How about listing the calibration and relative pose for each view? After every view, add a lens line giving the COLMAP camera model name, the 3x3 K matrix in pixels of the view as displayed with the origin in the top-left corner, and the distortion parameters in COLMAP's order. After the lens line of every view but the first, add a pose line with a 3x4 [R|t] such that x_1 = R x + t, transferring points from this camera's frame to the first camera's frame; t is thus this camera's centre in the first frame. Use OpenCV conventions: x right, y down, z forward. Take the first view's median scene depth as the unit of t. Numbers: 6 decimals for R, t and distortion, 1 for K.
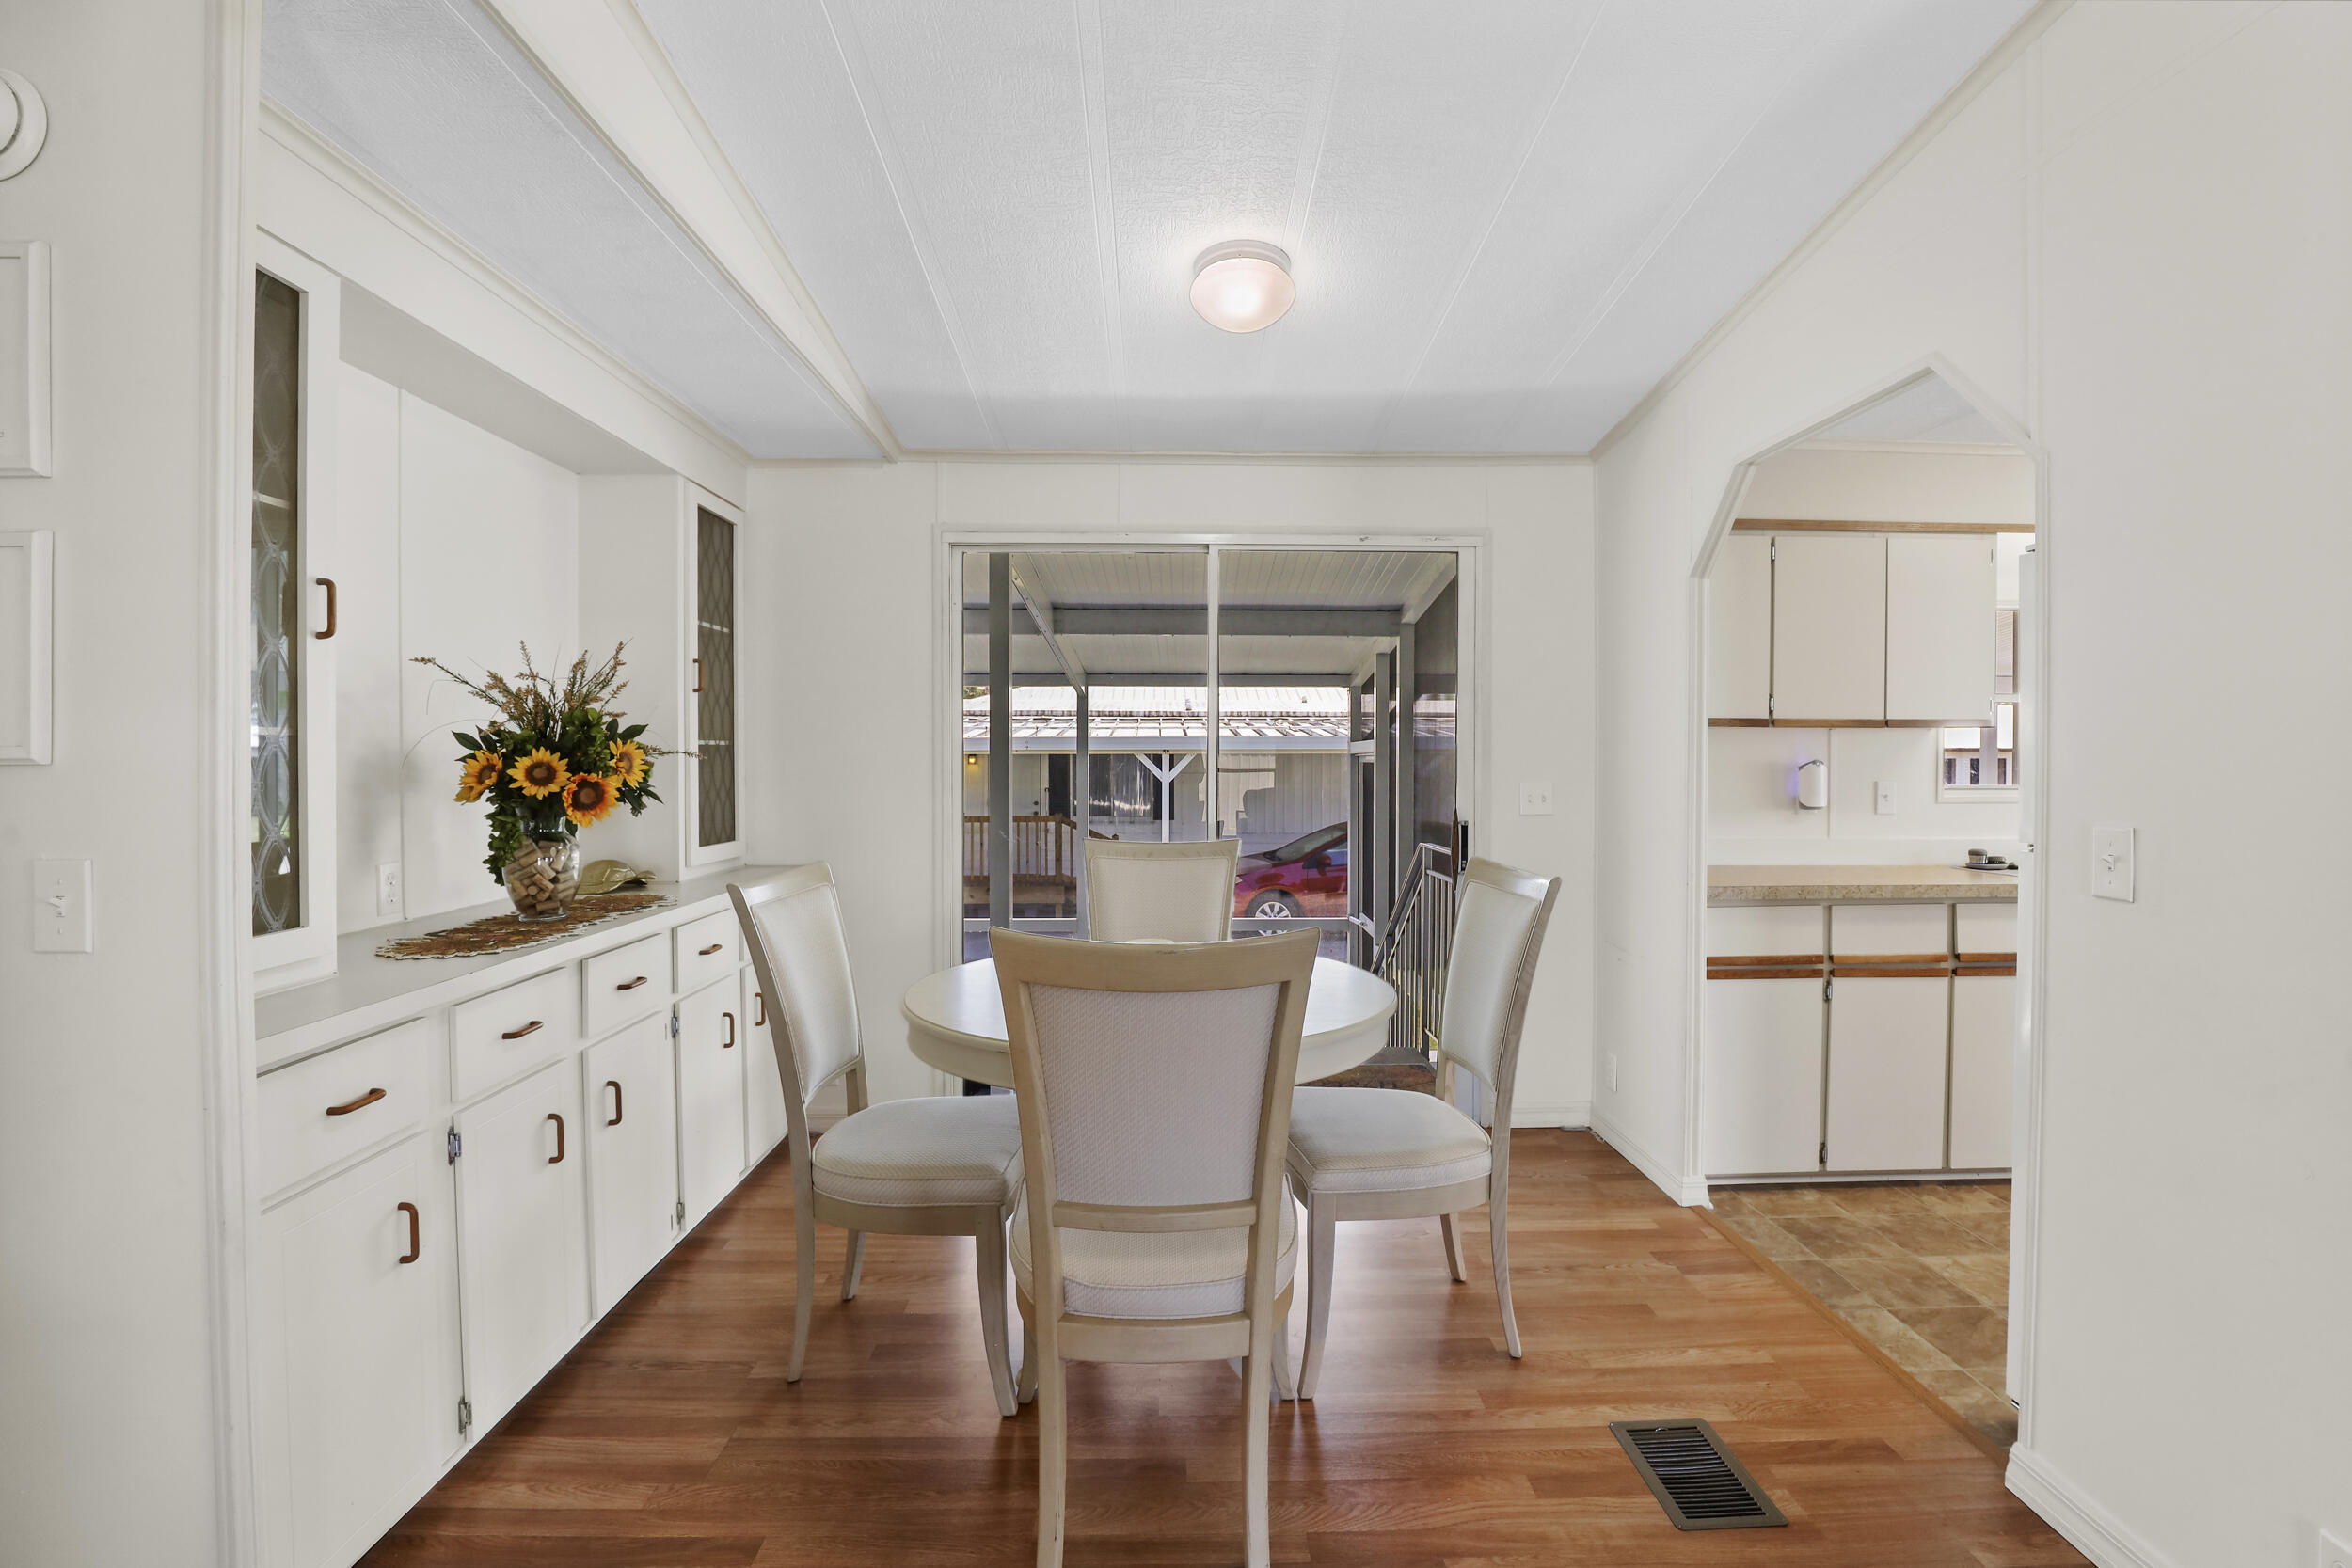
lens RADIAL K [[1073.9, 0, 1189.1], [0, 1073.9, 770.6], [0, 0, 1]] dist [-0.026735, 0.000862]
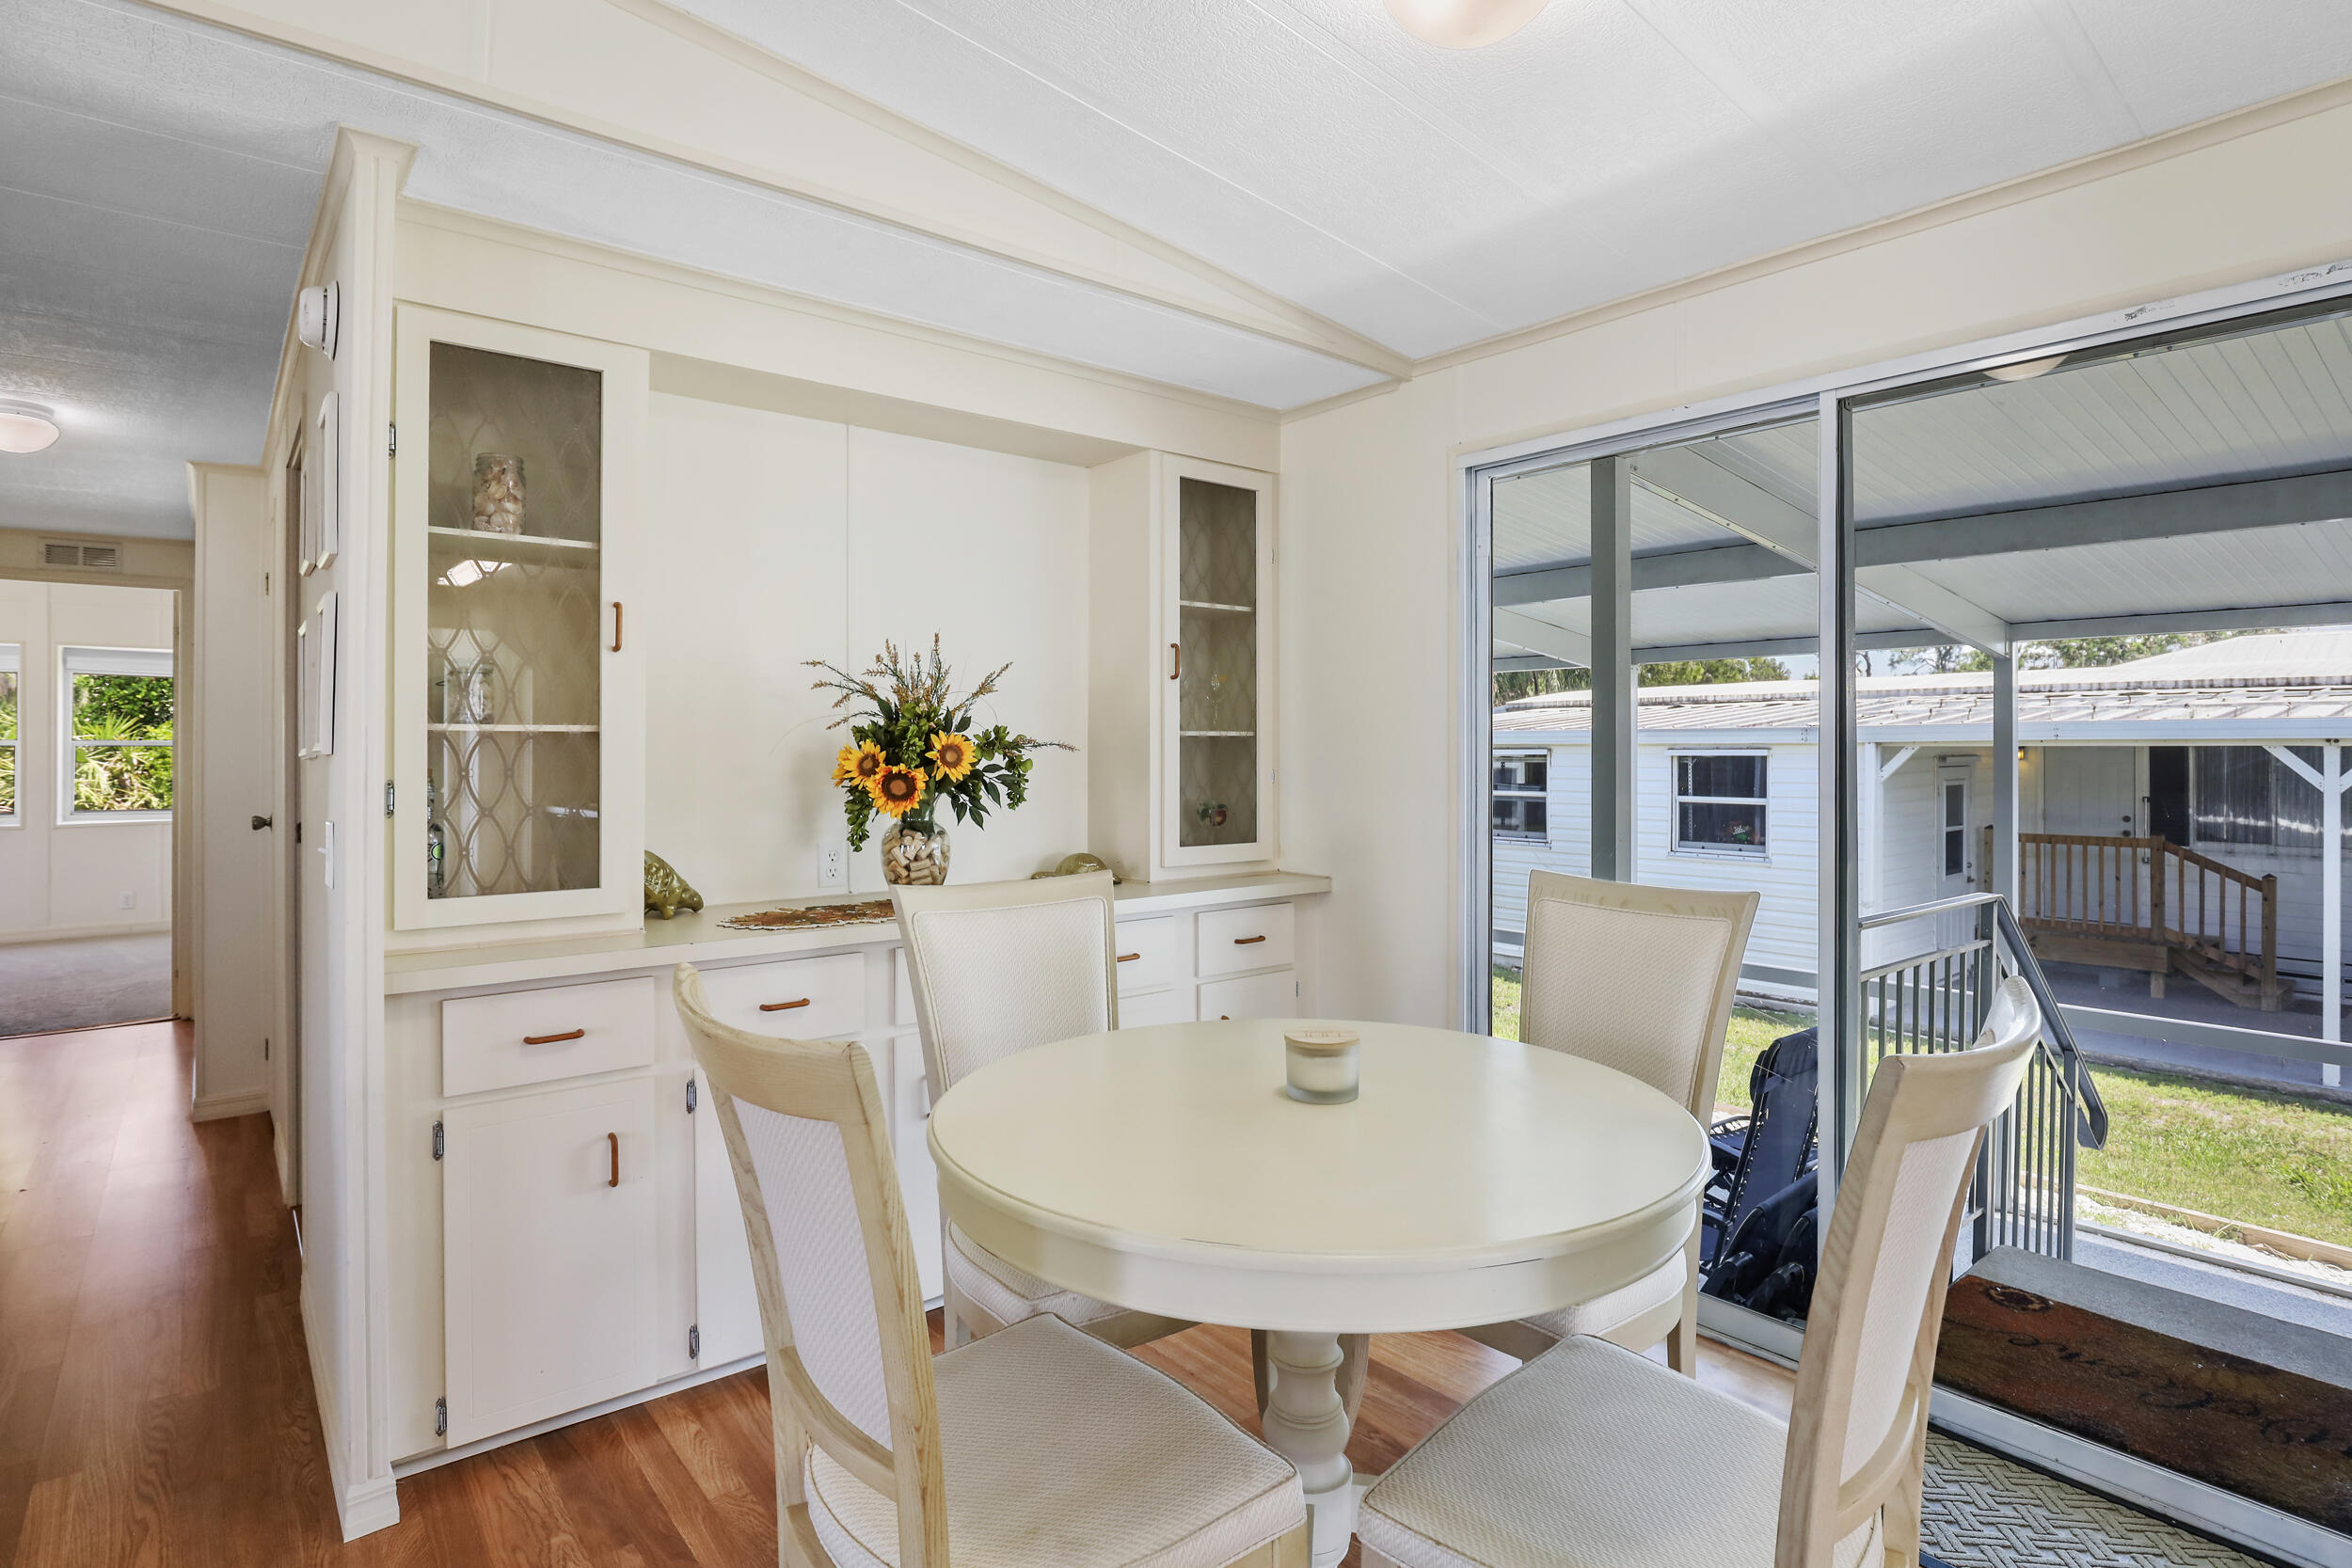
lens RADIAL K [[1200.5, 0, 1234.2], [0, 1200.5, 753.8], [0, 0, 1]] dist [-0.018339, -0.000124]
pose [[0.630063, -0.001524, -0.776542, 0.338790], [-0.007752, 0.999936, -0.008252, -0.000810], [0.776505, 0.011219, 0.630011, 0.335894]]
